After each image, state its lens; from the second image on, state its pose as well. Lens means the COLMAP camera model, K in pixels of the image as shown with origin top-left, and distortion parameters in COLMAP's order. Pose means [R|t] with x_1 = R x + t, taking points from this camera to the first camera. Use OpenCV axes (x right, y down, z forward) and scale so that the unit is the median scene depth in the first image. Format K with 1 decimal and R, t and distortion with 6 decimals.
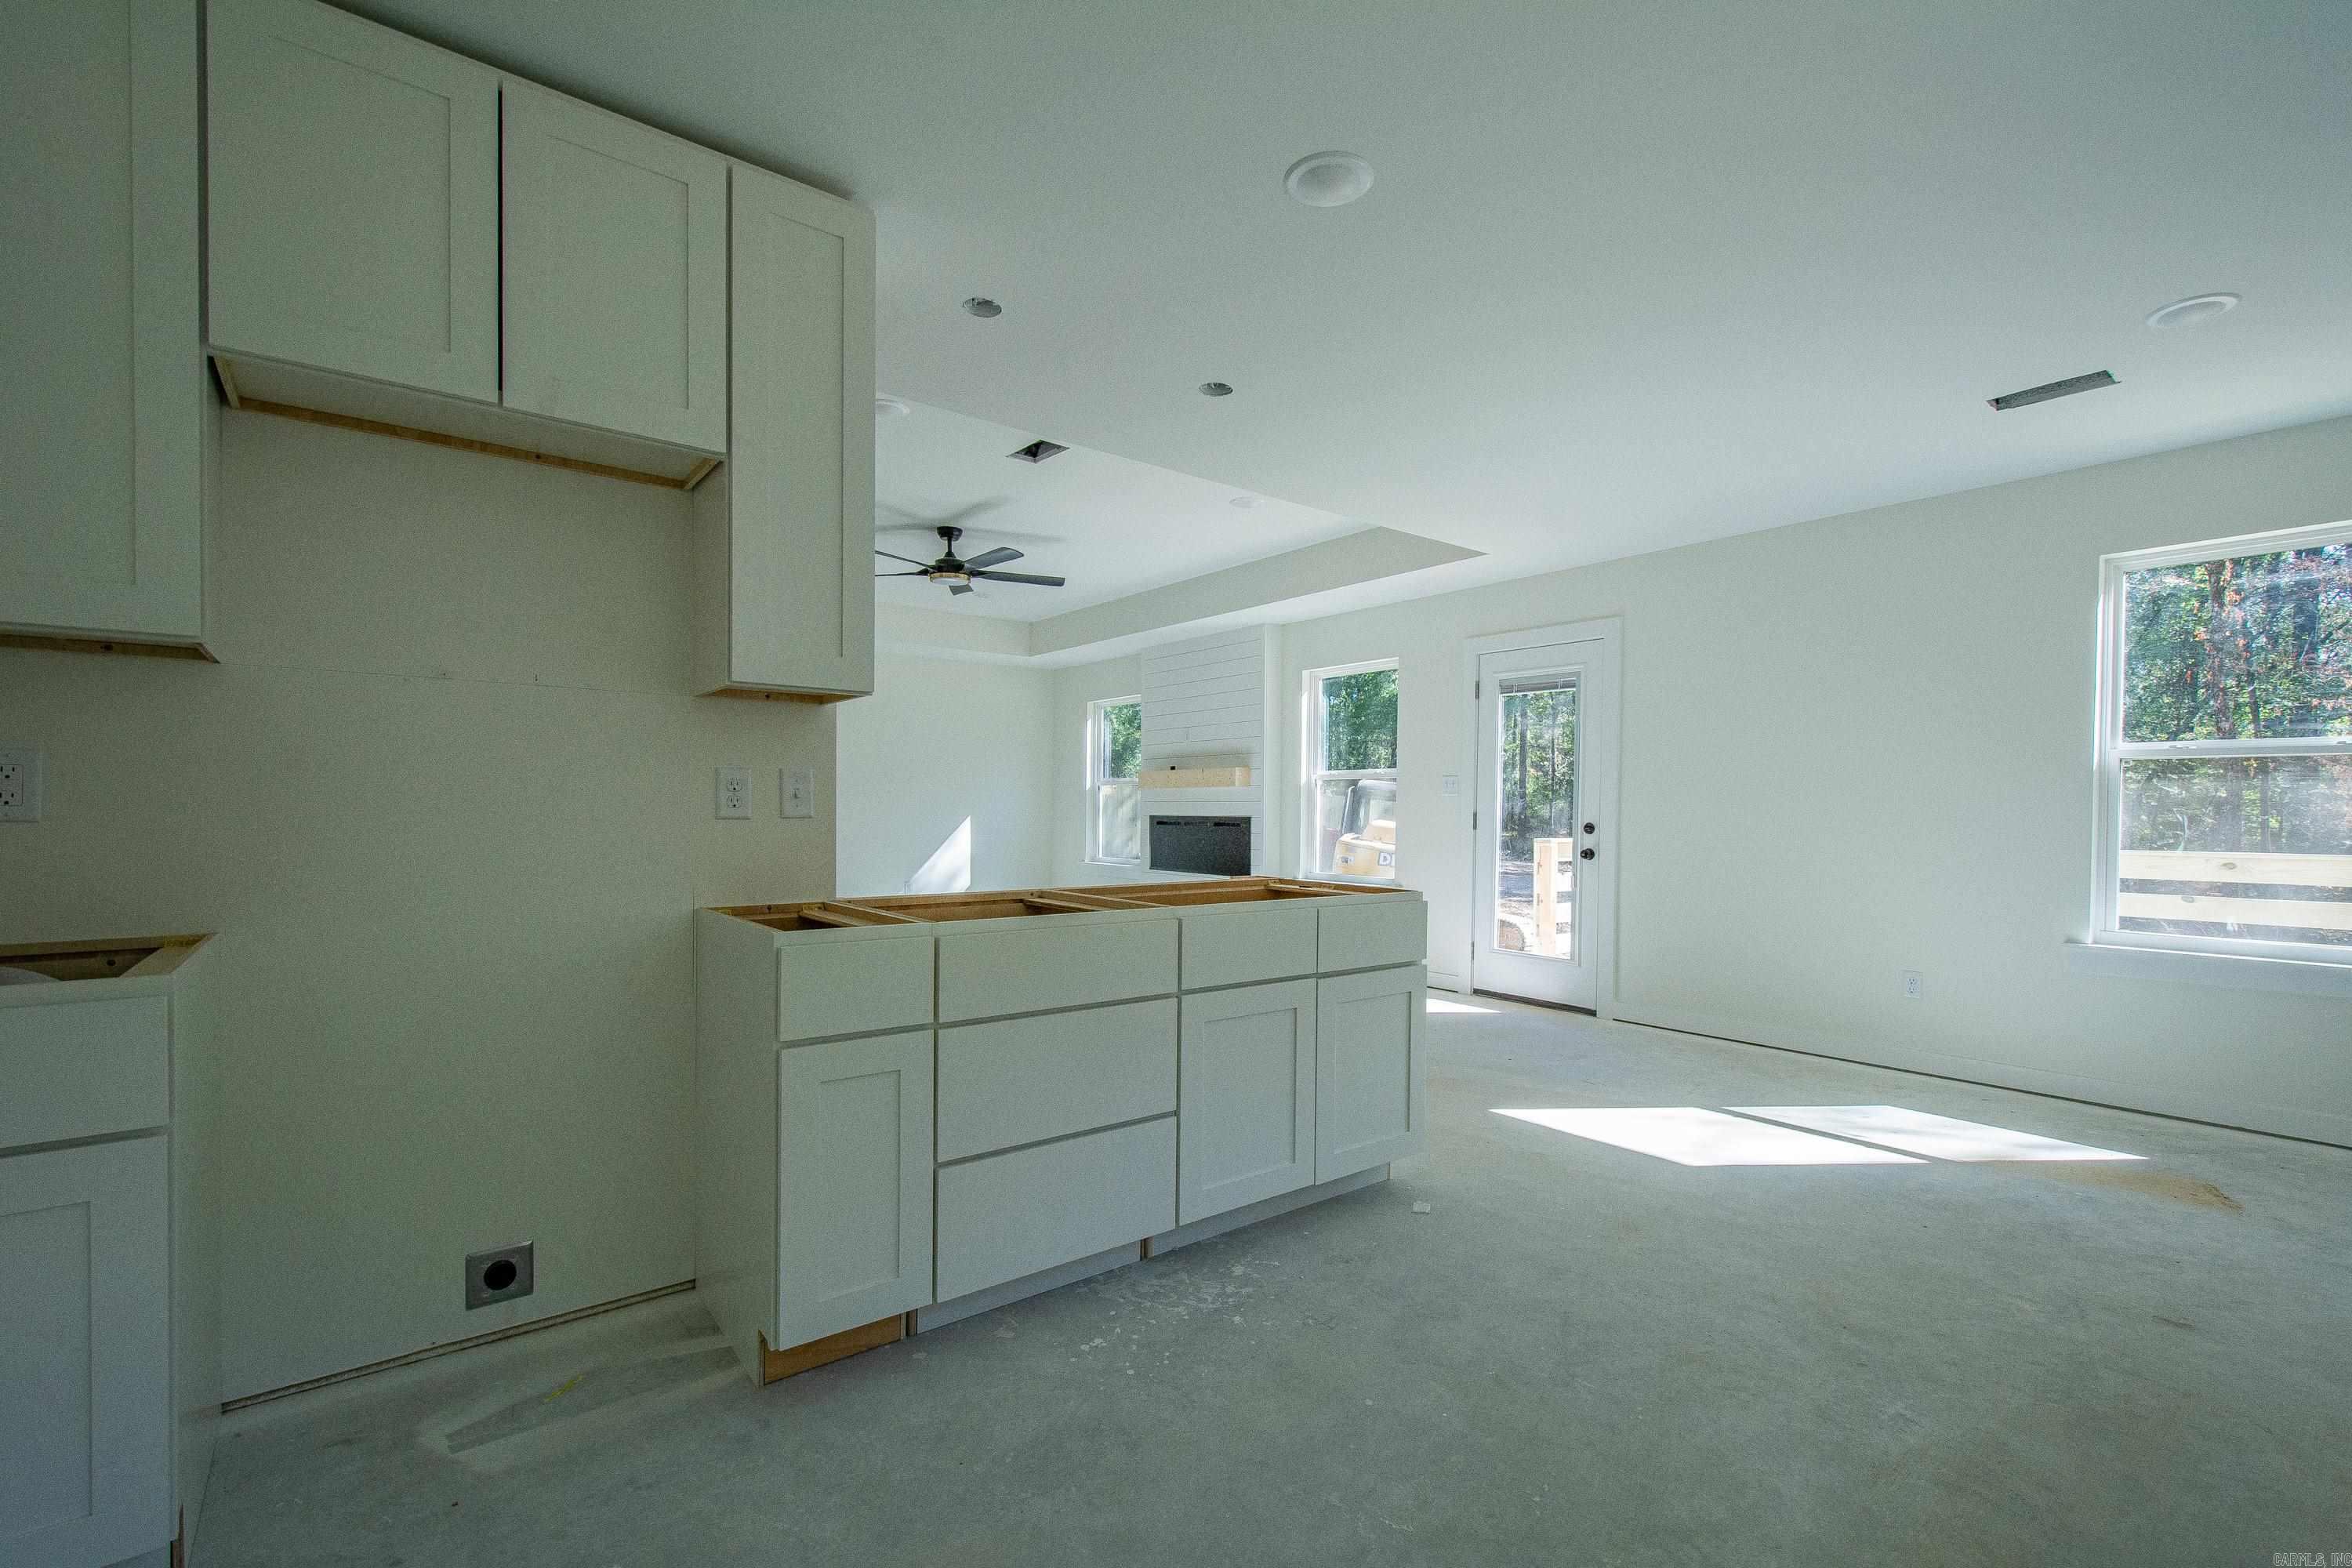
lens RADIAL K [[1029.9, 0, 1194.2], [0, 1029.9, 809.0], [0, 0, 1]] dist [0.012658, -0.005197]
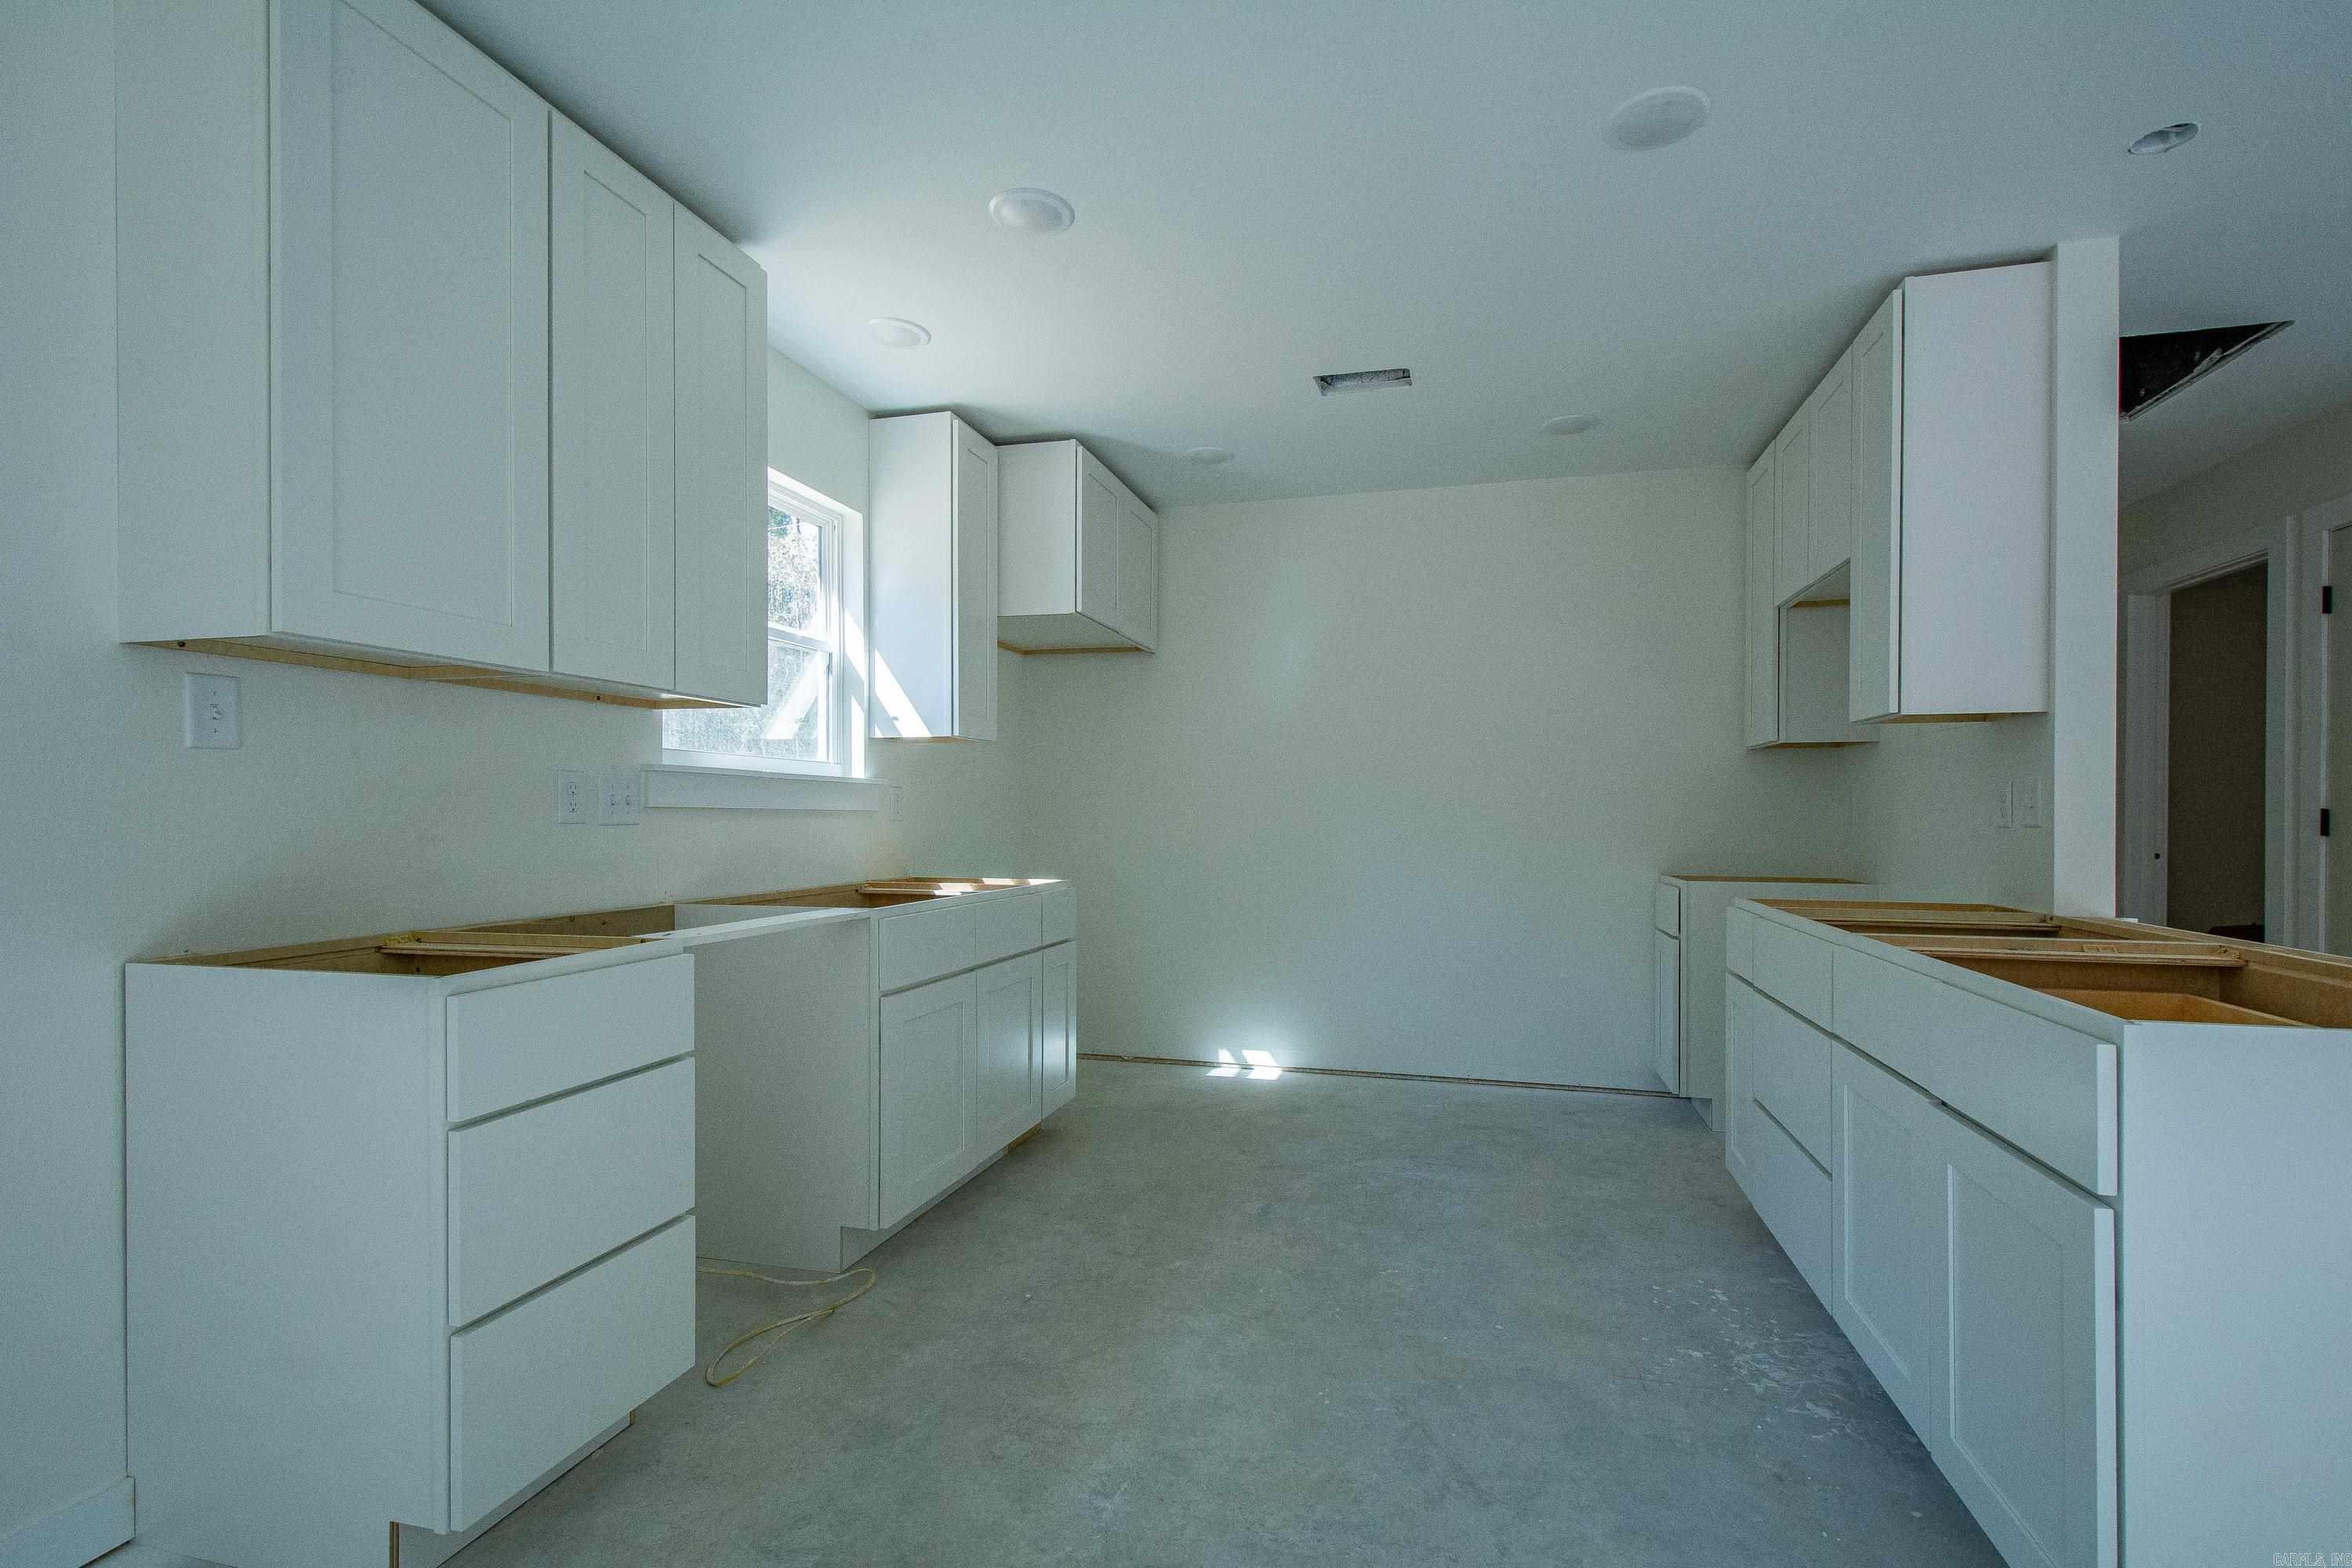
lens RADIAL K [[1029.9, 0, 1197.3], [0, 1029.9, 814.7], [0, 0, 1]] dist [0.012658, -0.005197]
pose [[-0.805638, -0.010148, -0.592321, 0.350312], [-0.007933, 0.999948, -0.006342, 0.003874], [0.592355, -0.000411, -0.805677, 0.537012]]
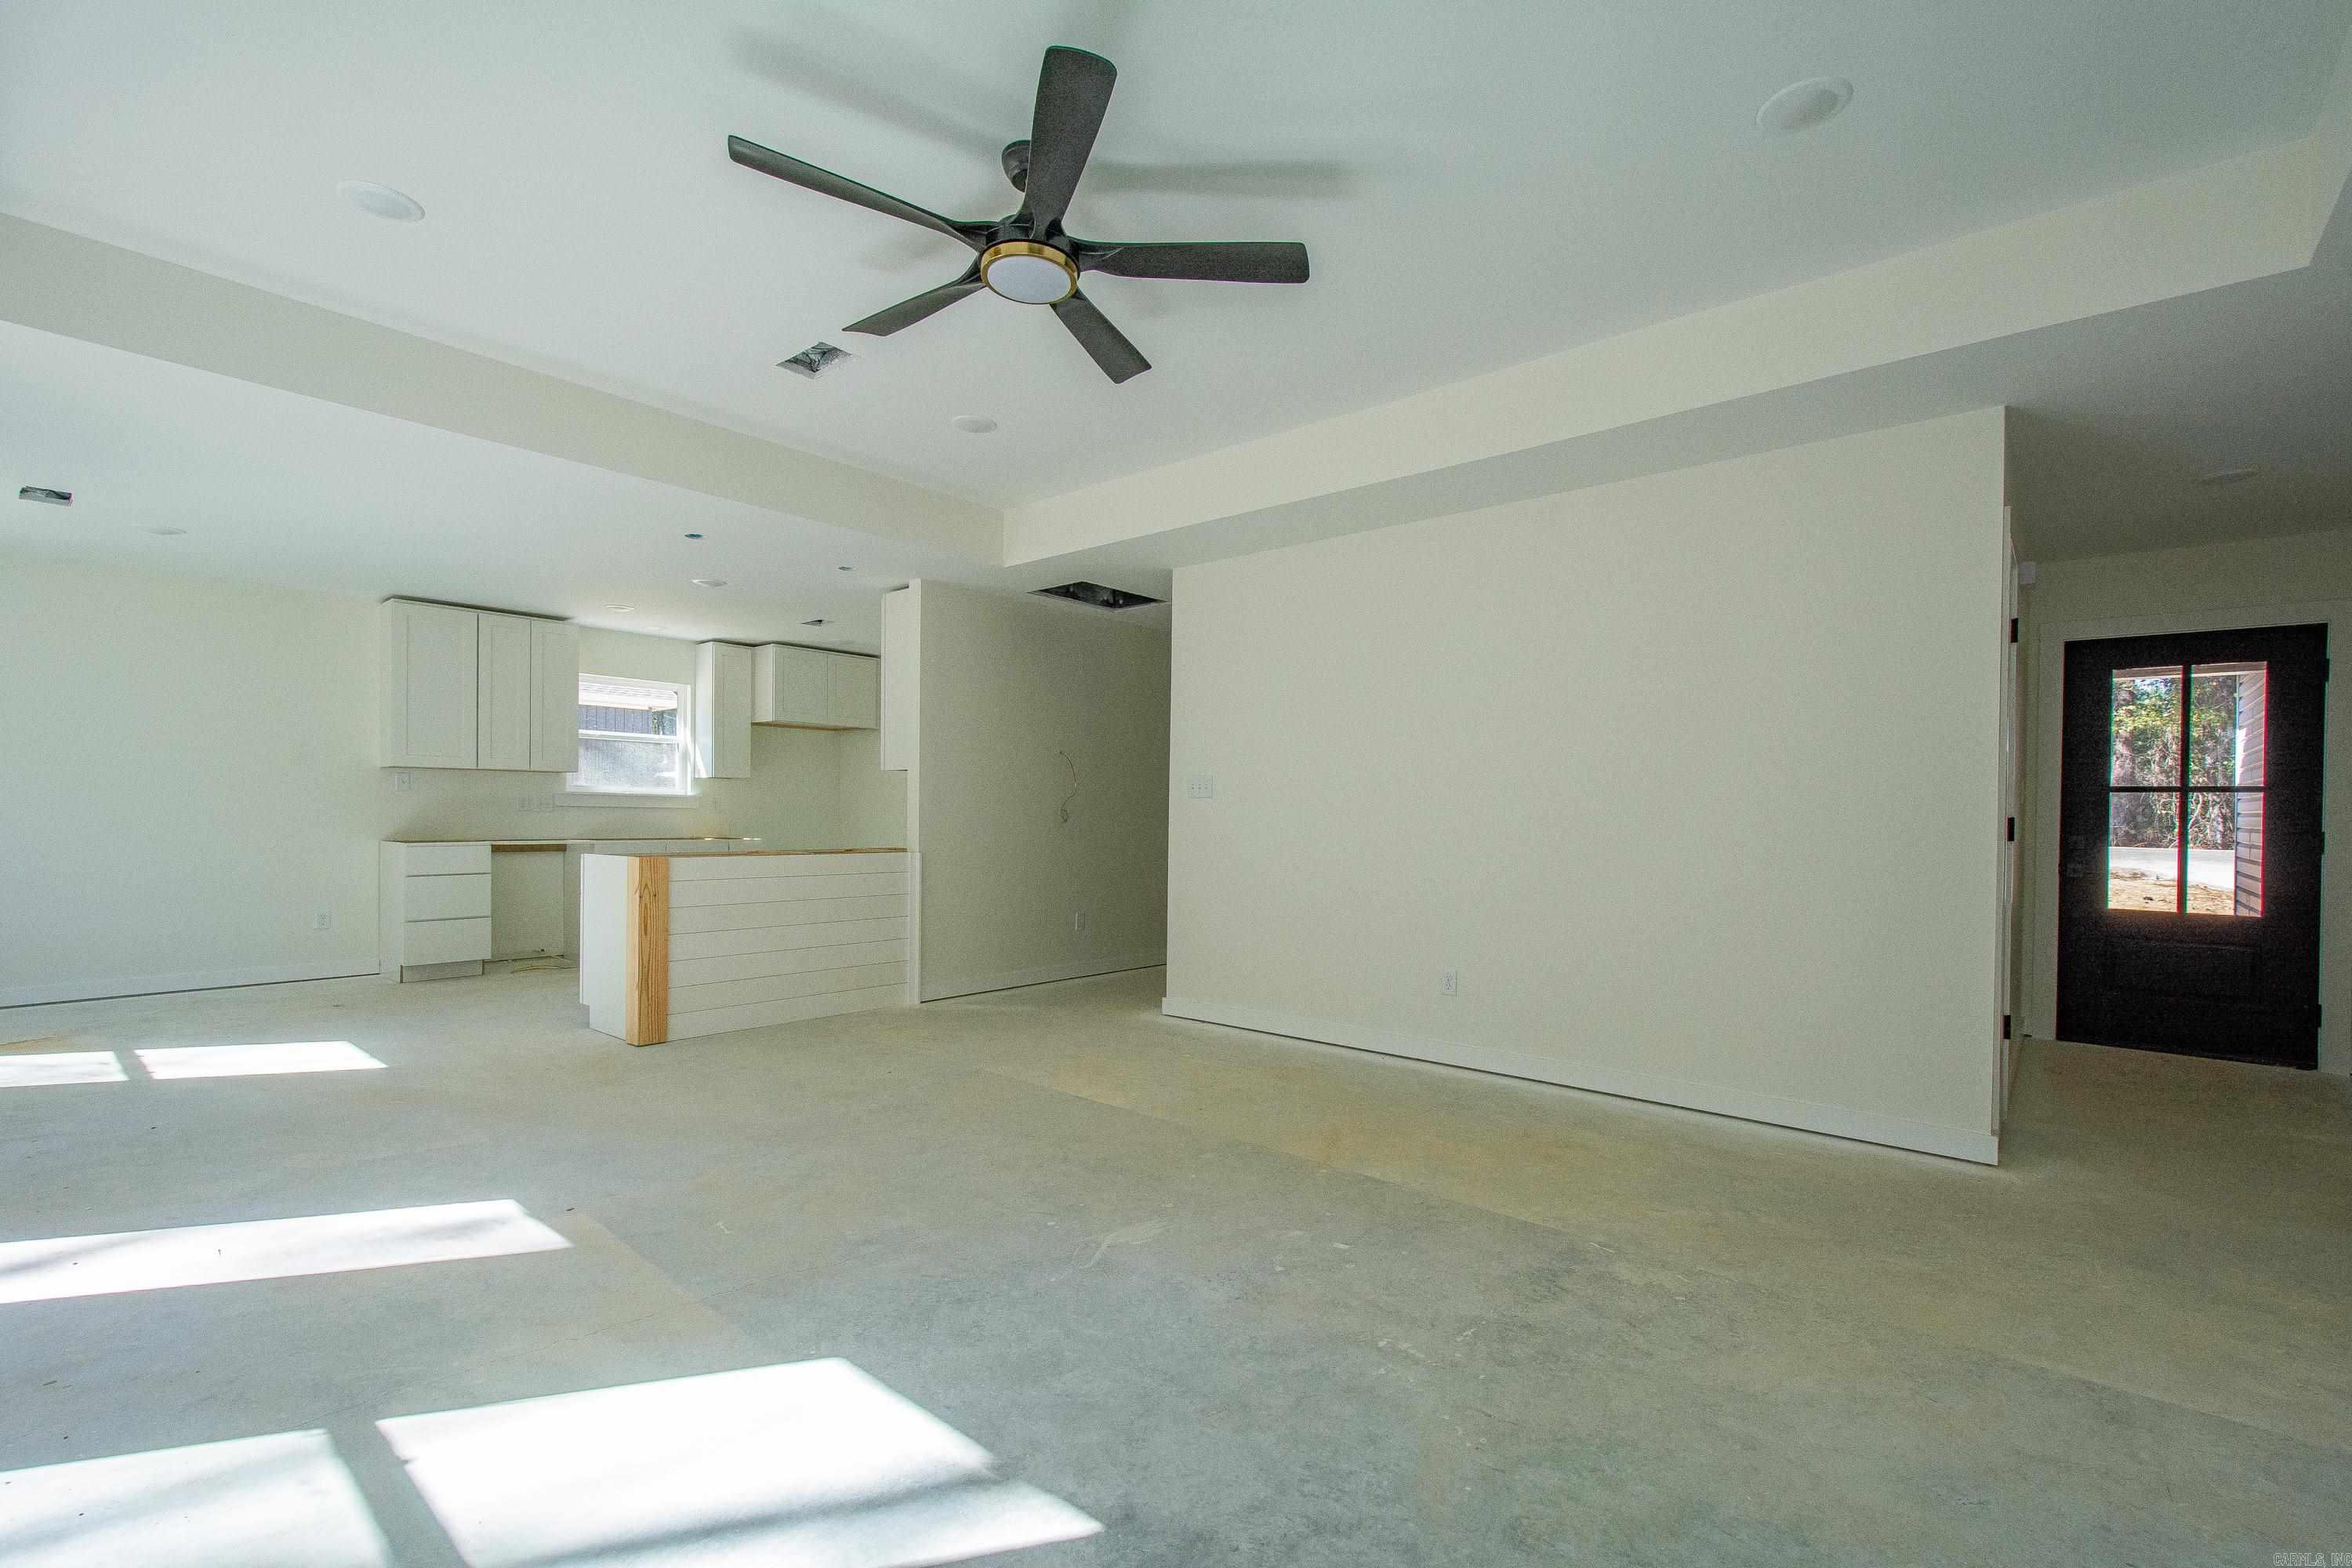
lens RADIAL K [[1029.9, 0, 1201.0], [0, 1029.9, 826.3], [0, 0, 1]] dist [0.012658, -0.005197]
pose [[-0.980416, -0.016939, -0.196208, -0.222542], [-0.018896, 0.999789, 0.008109, -0.001351], [0.196029, 0.011658, -0.980529, 1.420820]]
